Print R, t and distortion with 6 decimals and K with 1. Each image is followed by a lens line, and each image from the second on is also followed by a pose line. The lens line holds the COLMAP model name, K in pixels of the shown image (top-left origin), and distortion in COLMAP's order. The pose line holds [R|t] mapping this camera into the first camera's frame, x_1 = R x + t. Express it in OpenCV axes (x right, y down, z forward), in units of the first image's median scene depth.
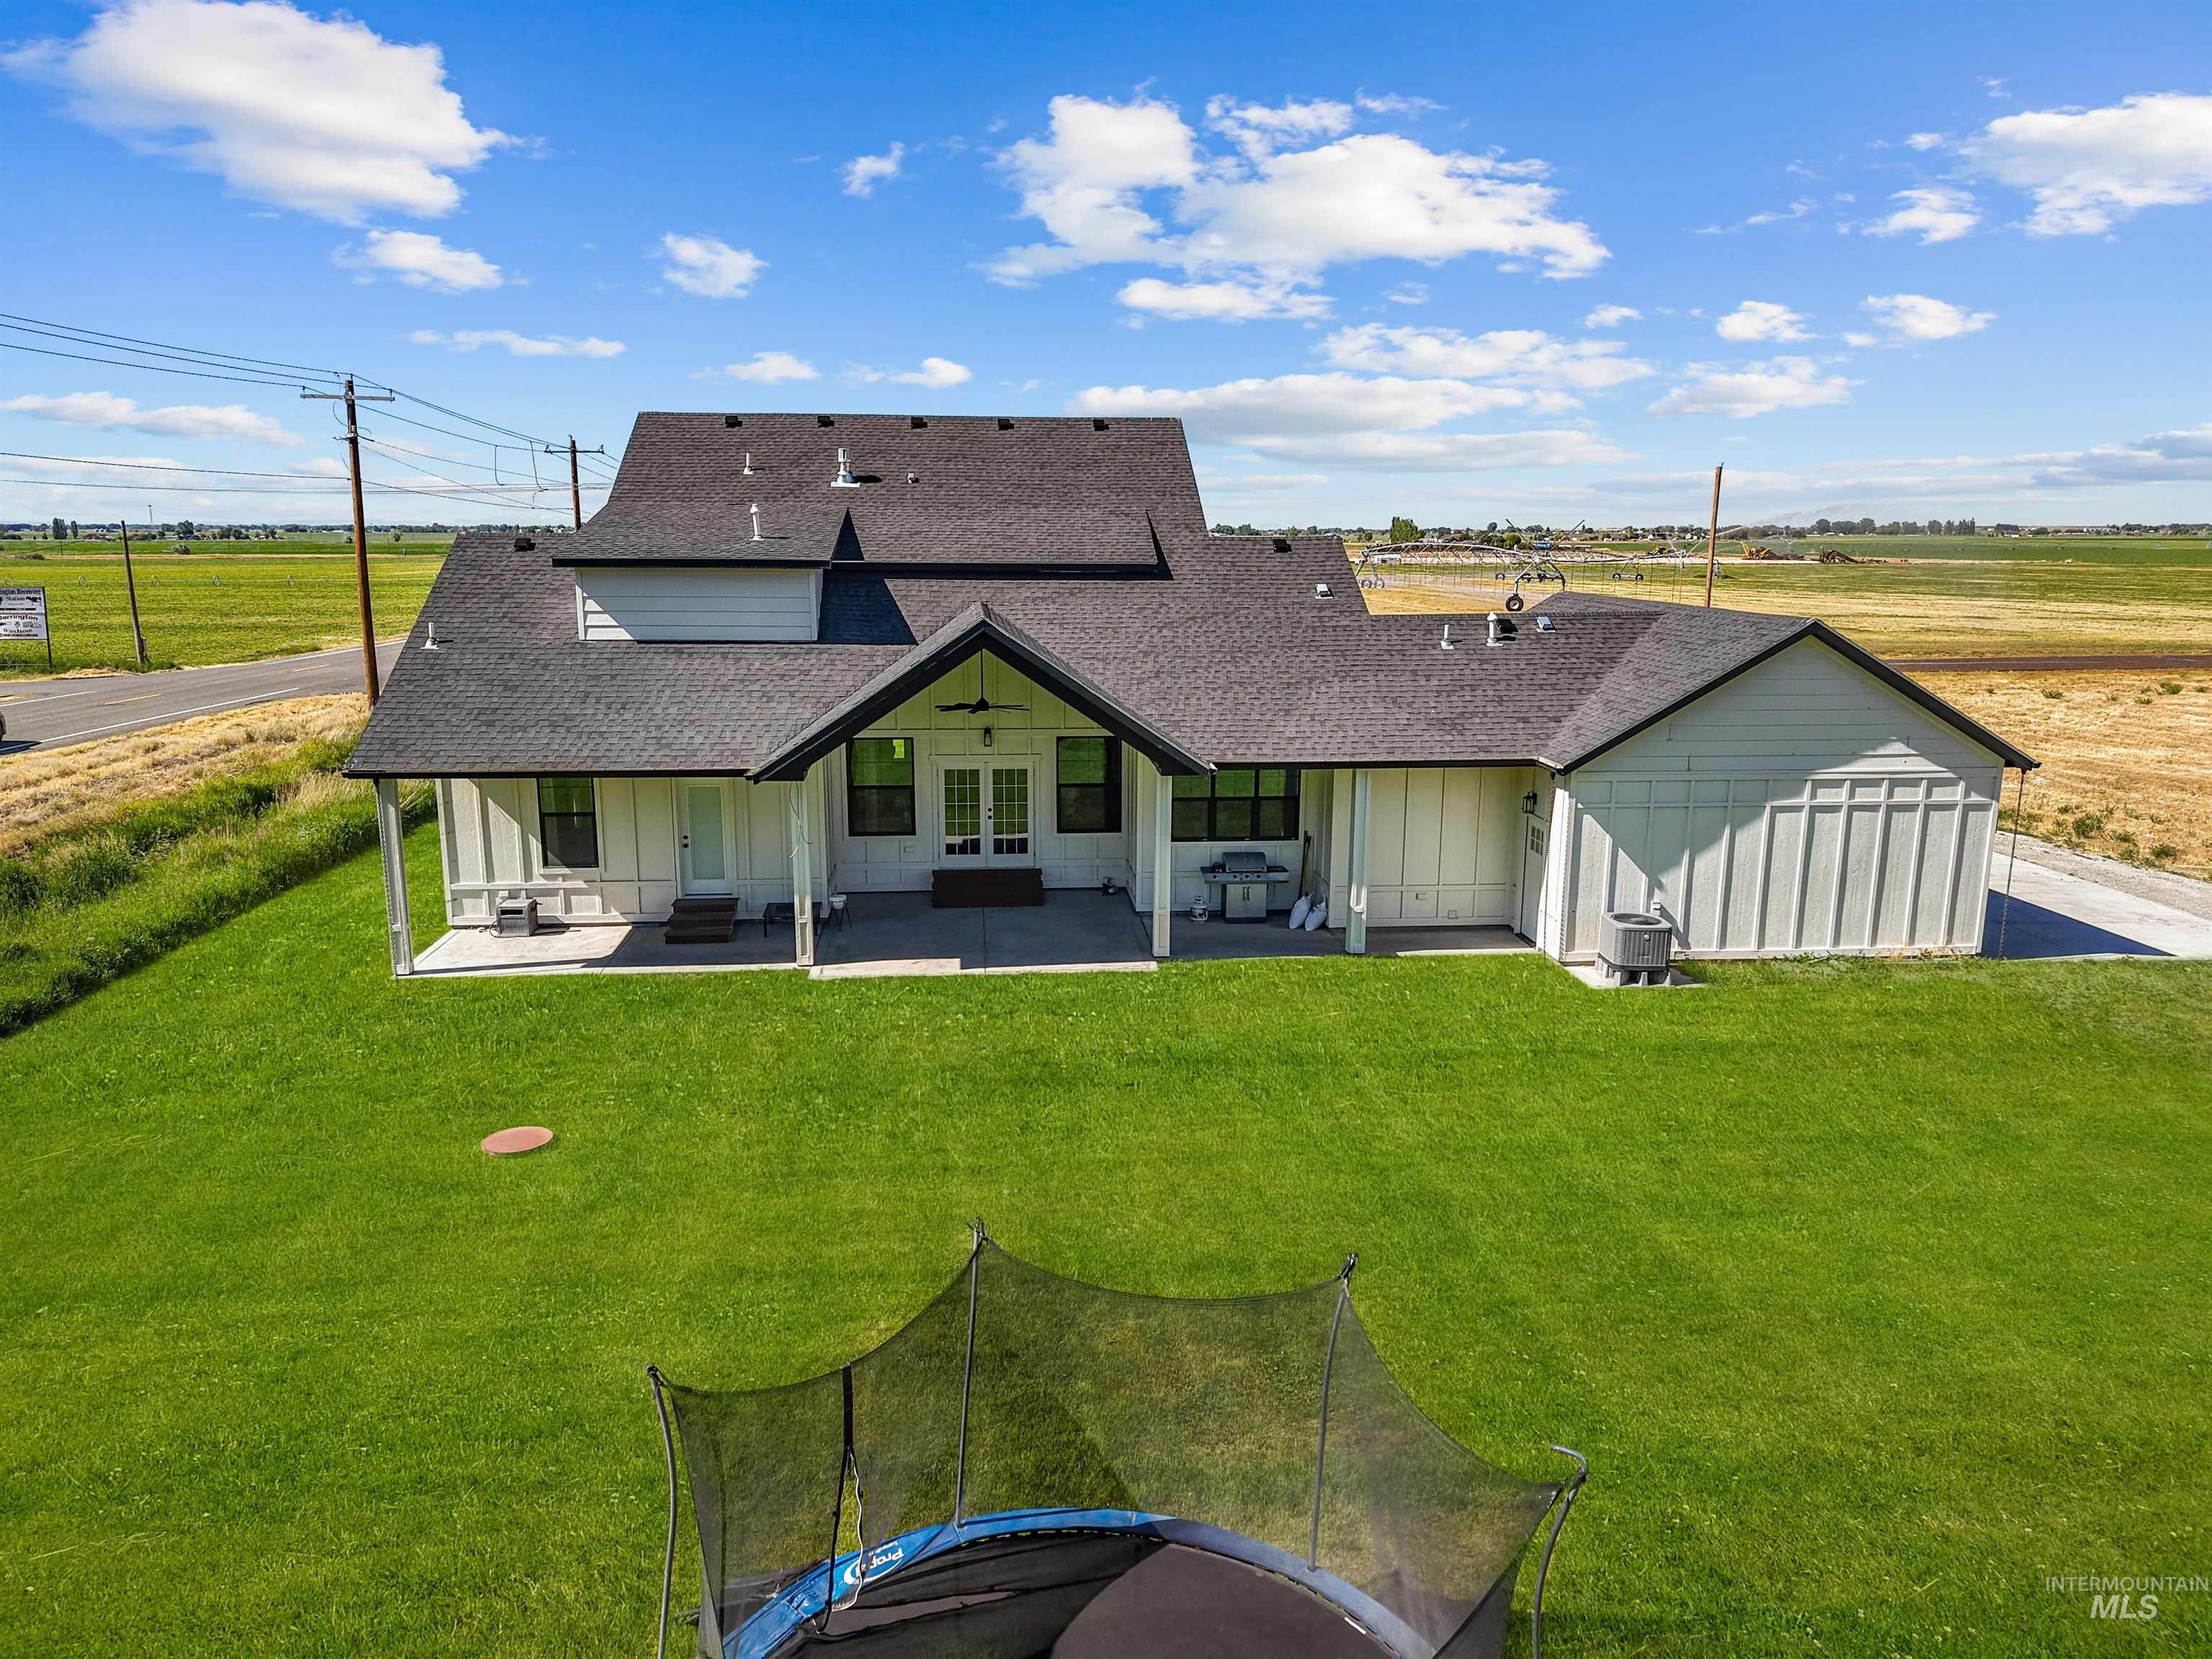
lens RADIAL K [[1444.8, 0, 1106.0], [0, 1444.8, 829.5], [0, 0, 1]] dist [0.013138, -0.003063]
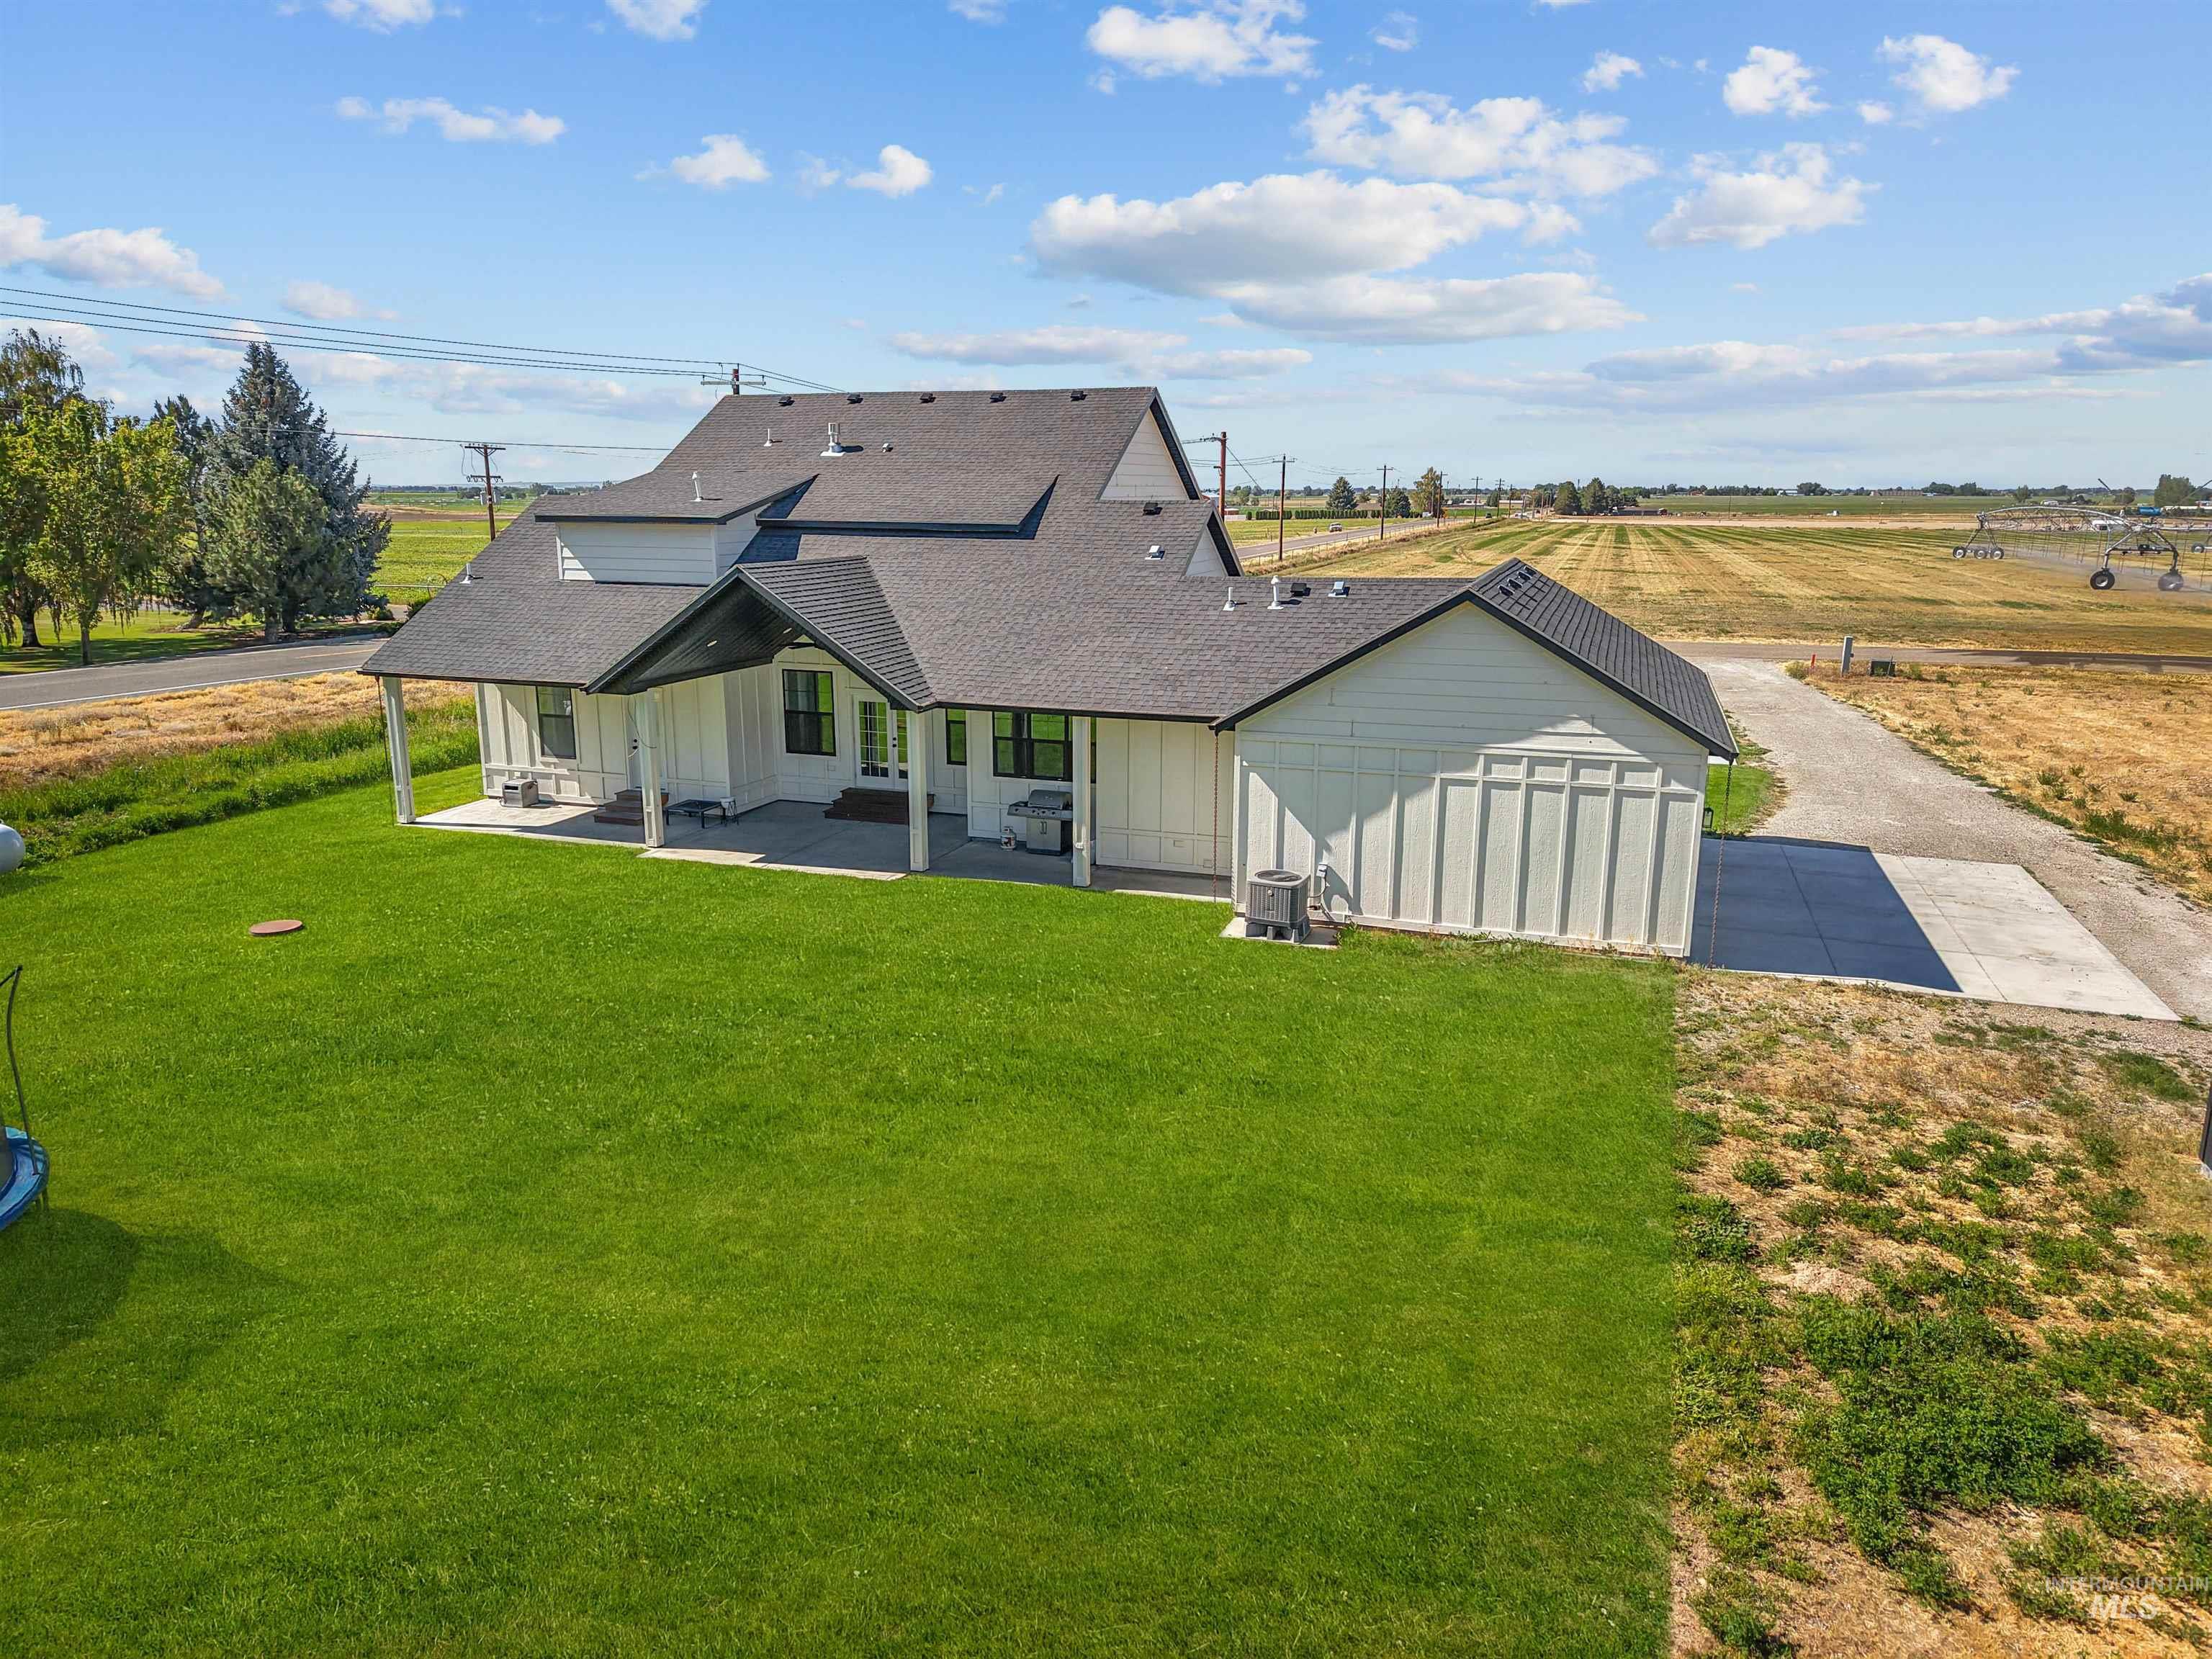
lens RADIAL K [[1444.8, 0, 1106.0], [0, 1444.8, 829.5], [0, 0, 1]] dist [0.013138, -0.003063]
pose [[0.917072, 0.090995, -0.388198, 0.625232], [-0.081420, 0.995833, 0.041082, -0.003123], [0.390319, -0.006068, 0.920660, 0.010324]]
